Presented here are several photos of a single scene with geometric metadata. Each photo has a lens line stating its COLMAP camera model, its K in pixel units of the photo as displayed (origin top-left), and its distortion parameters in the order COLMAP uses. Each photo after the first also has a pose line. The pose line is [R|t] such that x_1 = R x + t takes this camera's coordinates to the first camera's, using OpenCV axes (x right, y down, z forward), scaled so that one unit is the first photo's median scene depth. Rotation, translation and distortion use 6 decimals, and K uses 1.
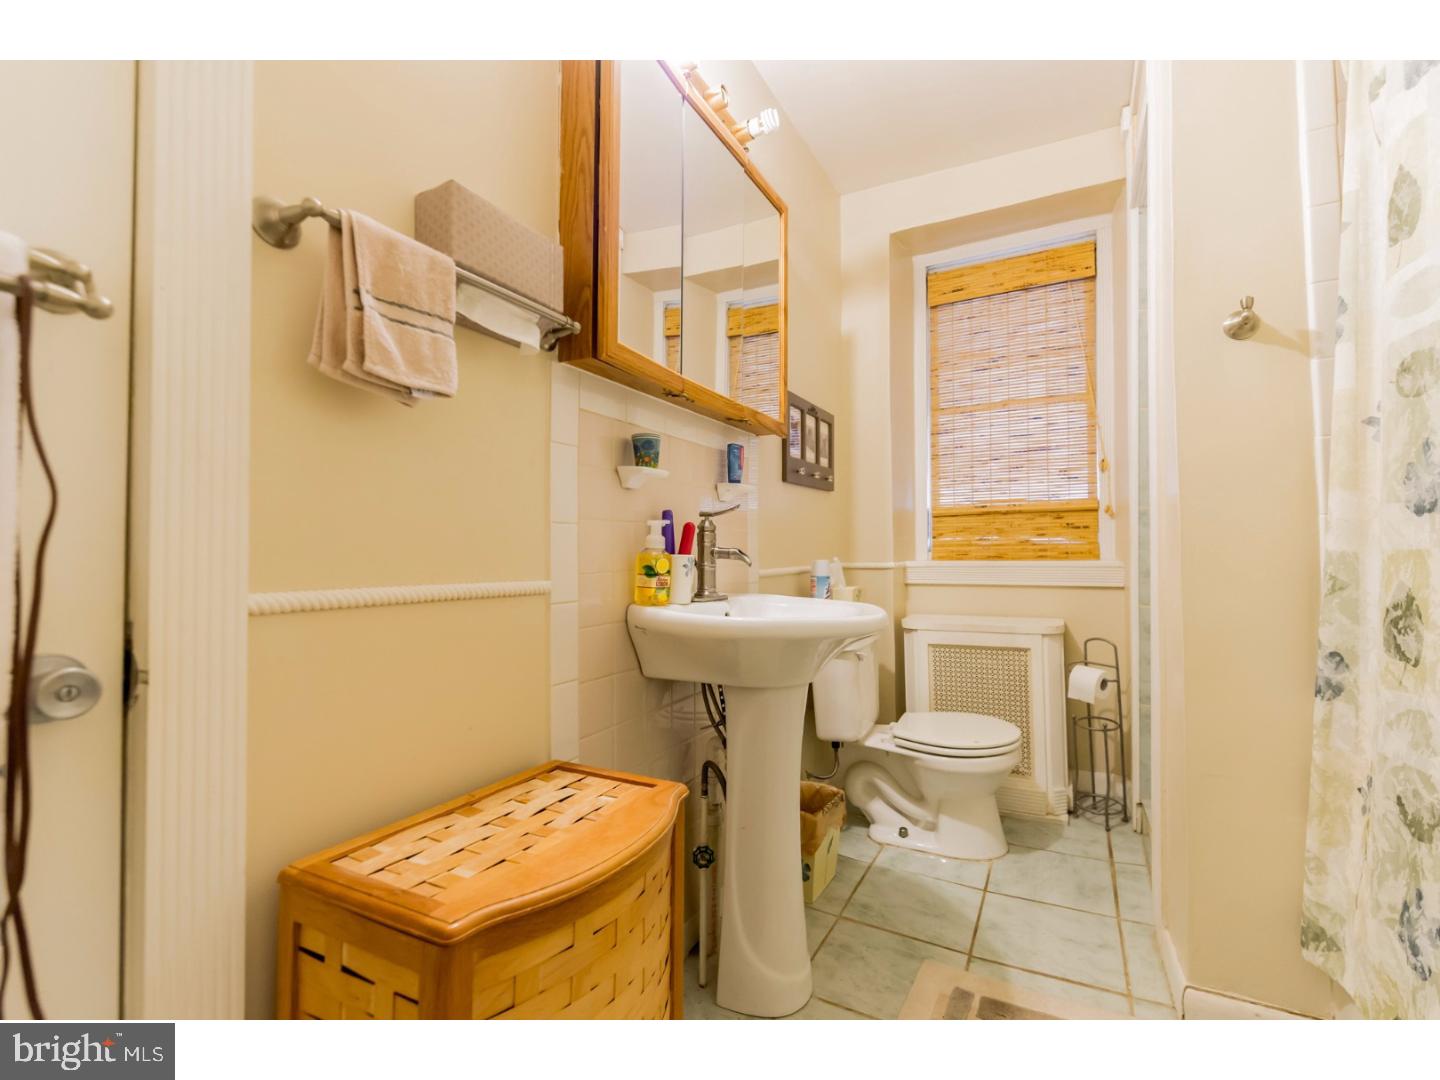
lens RADIAL K [[619.5, 0, 720.9], [0, 619.5, 543.4], [0, 0, 1]] dist [-0.001316, -0.000618]
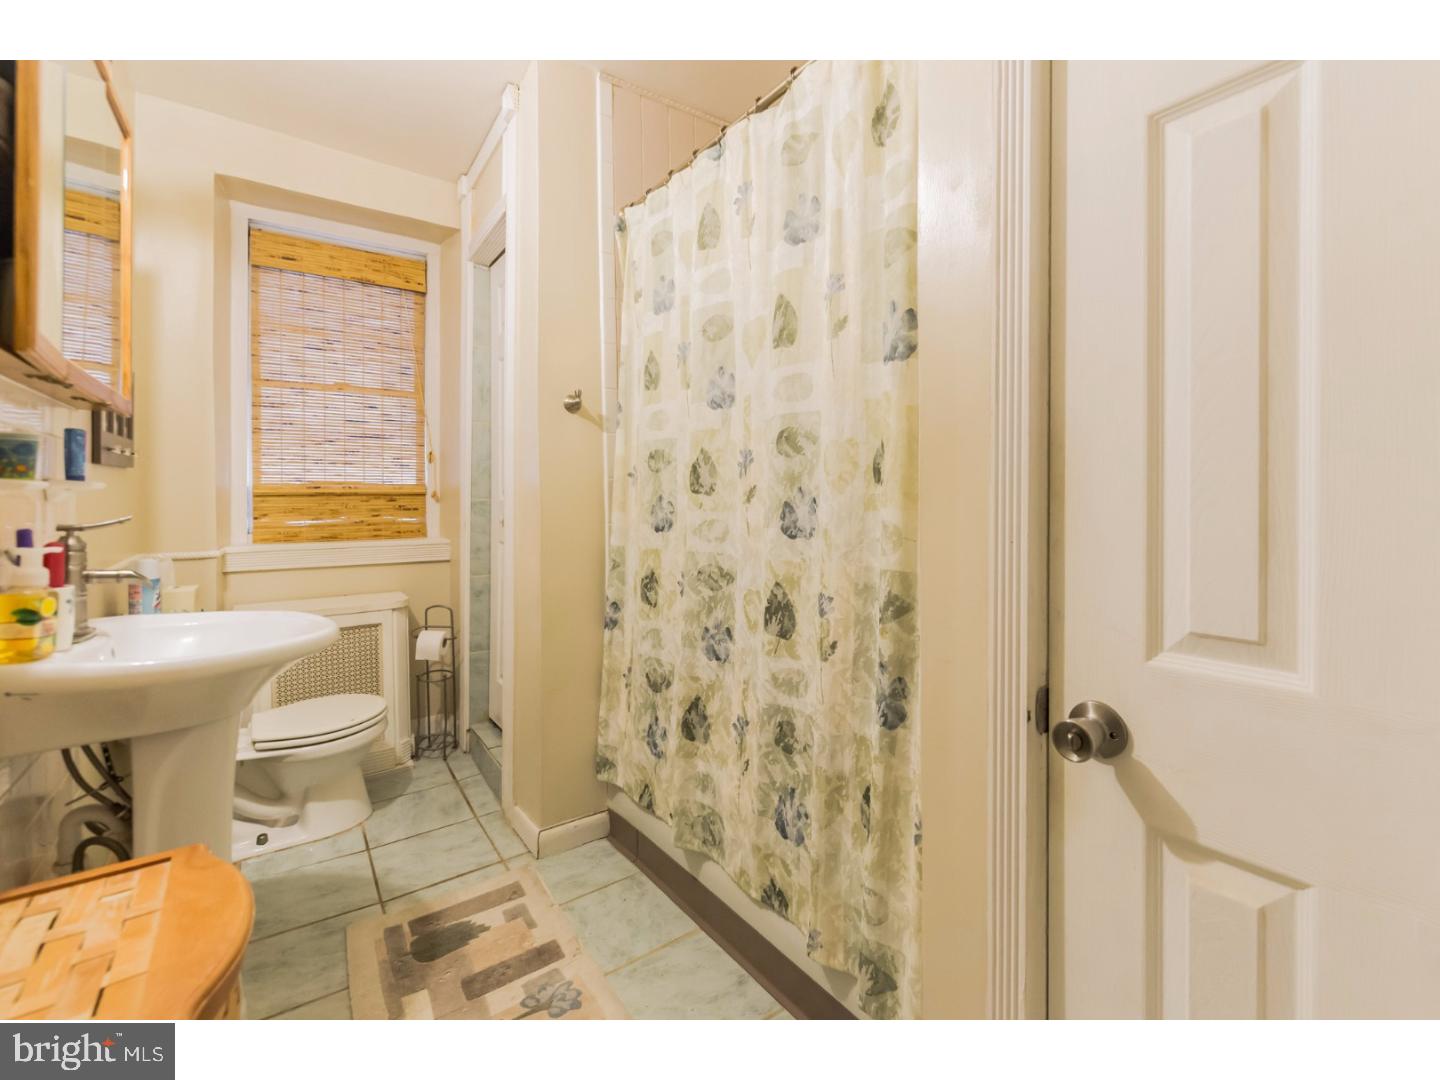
lens RADIAL K [[619.5, 0, 720.9], [0, 619.5, 543.4], [0, 0, 1]] dist [-0.001316, -0.000618]
pose [[0.469942, -0.053539, 0.881072, -0.186894], [-0.006229, 0.997933, 0.063962, -0.048108], [-0.882675, -0.035547, 0.468637, -0.042196]]
